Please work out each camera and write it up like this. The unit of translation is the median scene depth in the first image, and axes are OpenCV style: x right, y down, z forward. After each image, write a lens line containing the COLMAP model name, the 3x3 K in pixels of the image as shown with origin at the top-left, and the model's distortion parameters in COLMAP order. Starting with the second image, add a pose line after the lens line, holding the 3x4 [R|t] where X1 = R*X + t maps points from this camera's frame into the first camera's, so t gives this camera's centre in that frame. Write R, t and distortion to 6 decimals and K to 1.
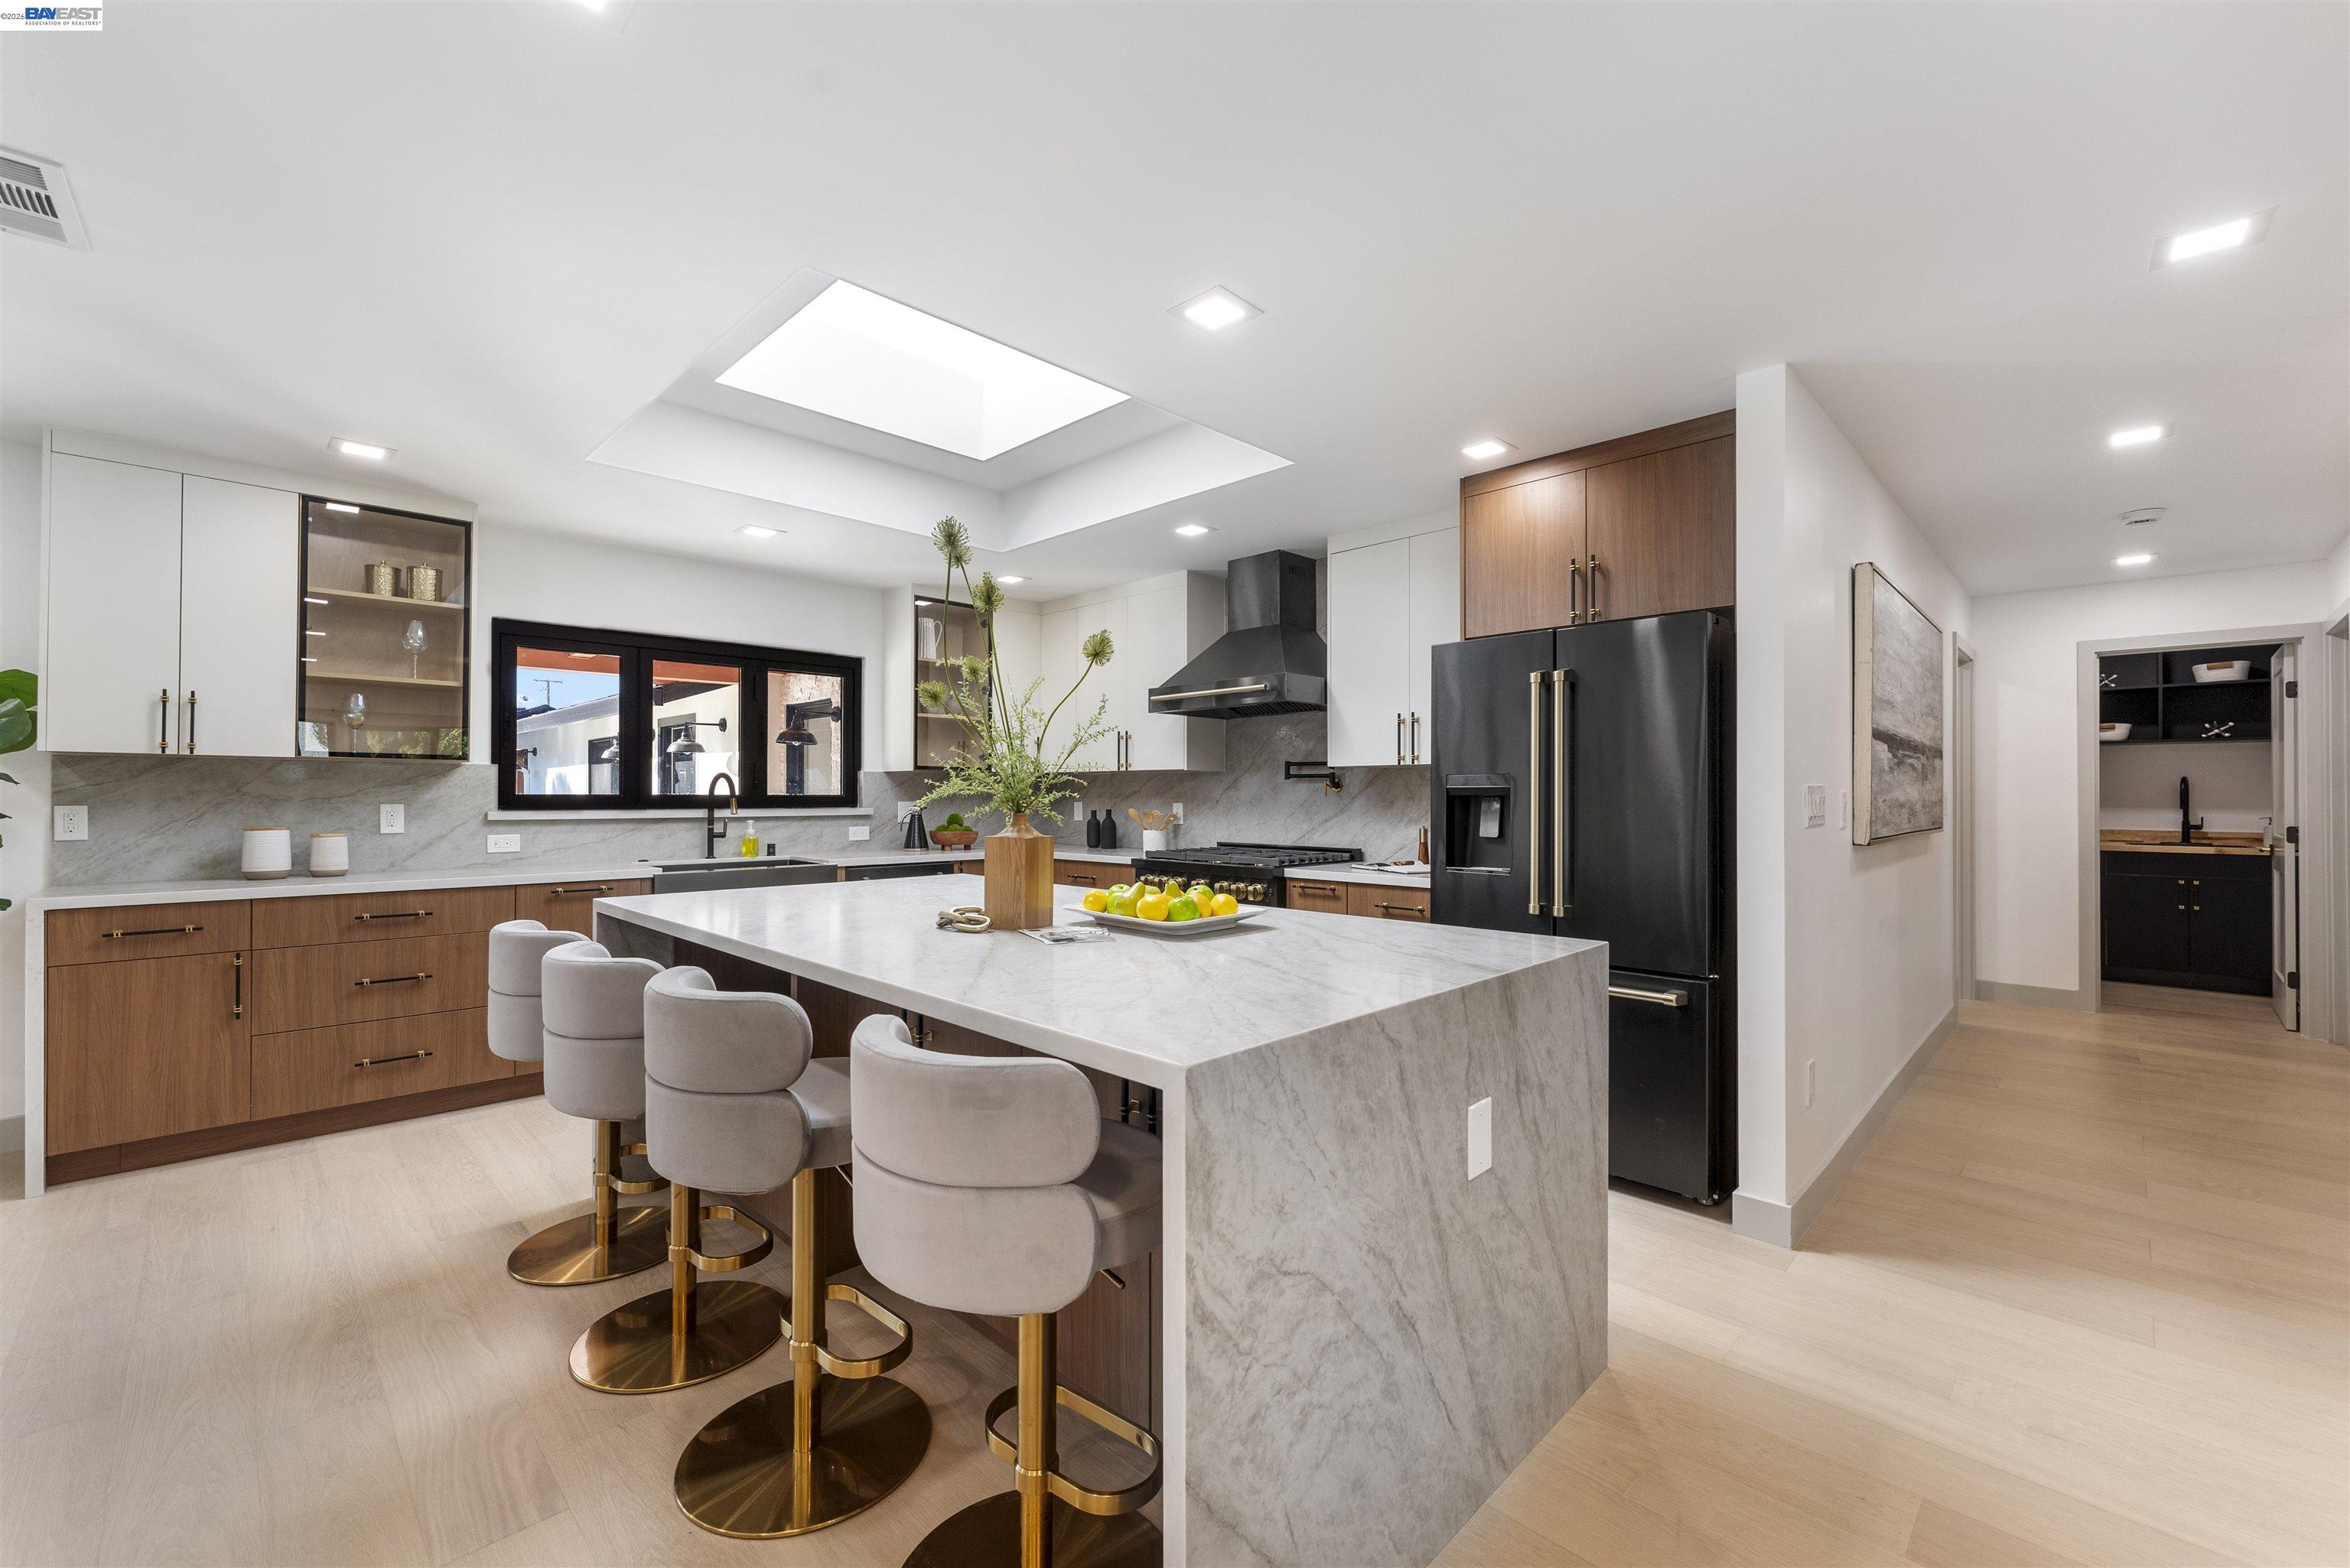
lens RADIAL K [[968.6, 0, 1175.0], [0, 968.6, 784.0], [0, 0, 1]] dist [-0.000836, -0.000100]
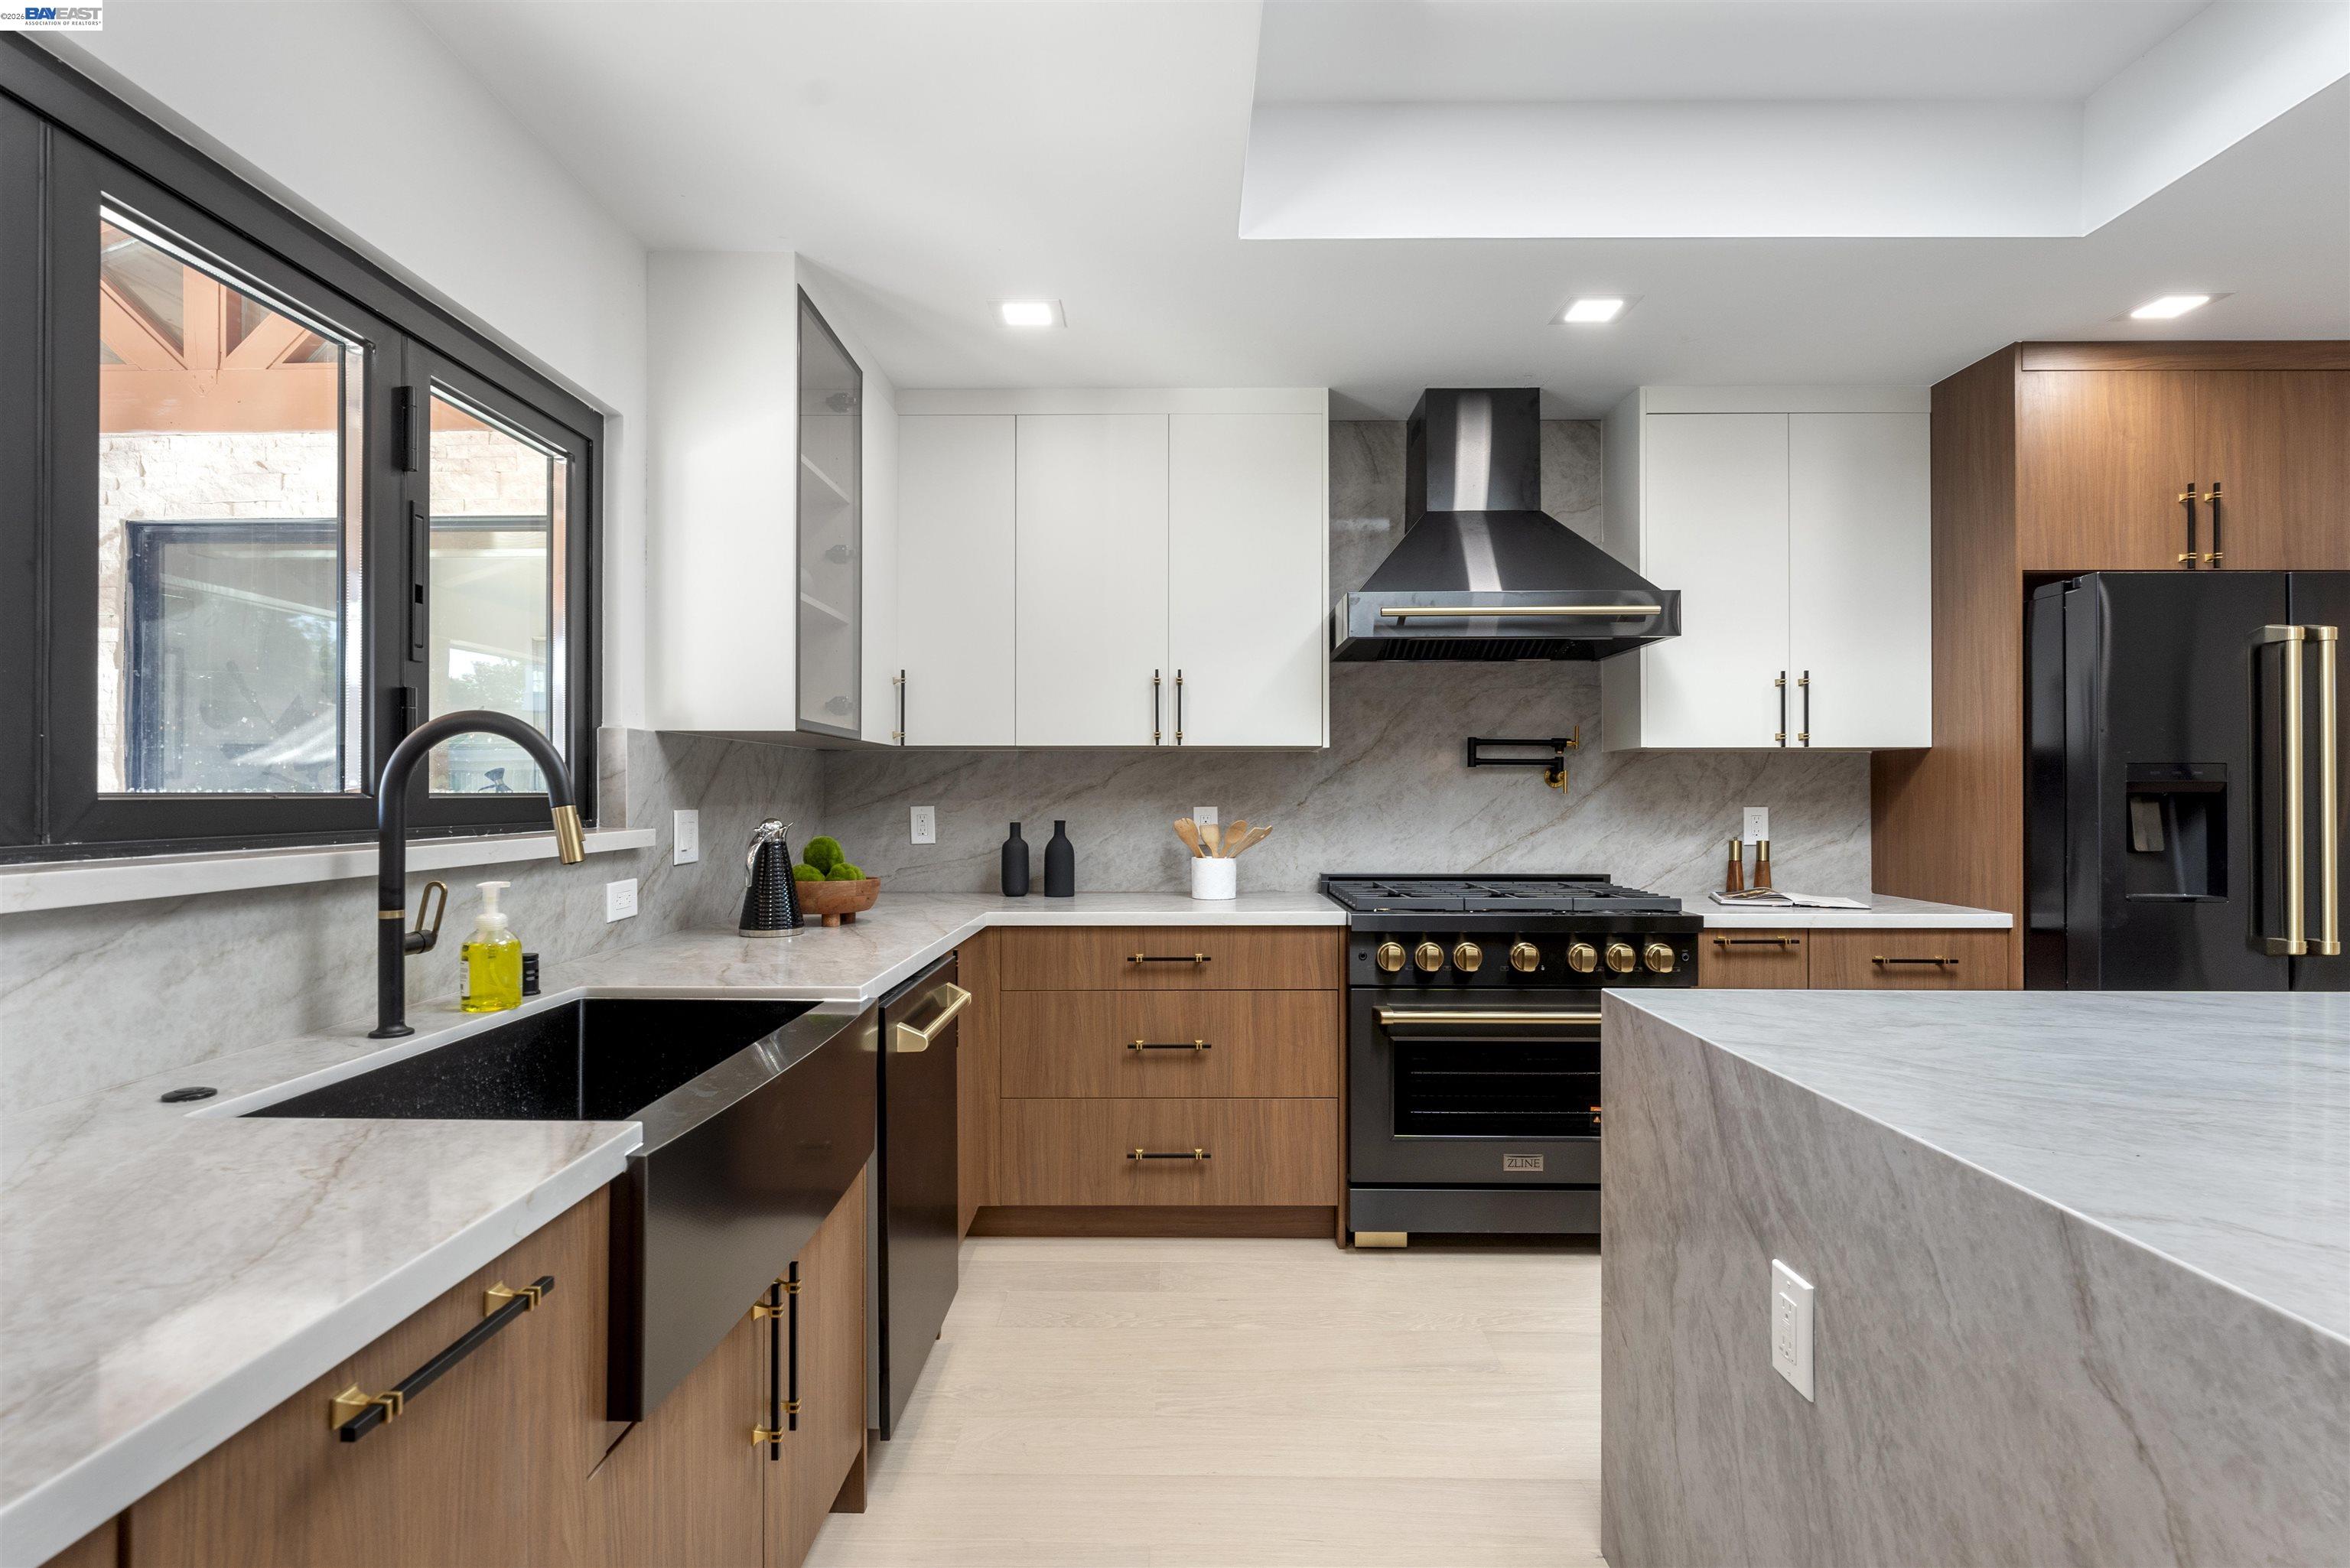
lens RADIAL K [[1194.8, 0, 1175.0], [0, 1194.8, 784.0], [0, 0, 1]] dist [0.000690, 0.000306]
pose [[0.709321, 0.004222, 0.704873, -0.553153], [-0.007716, 0.999969, 0.001775, 0.006217], [-0.704844, -0.006697, 0.709331, 0.603556]]
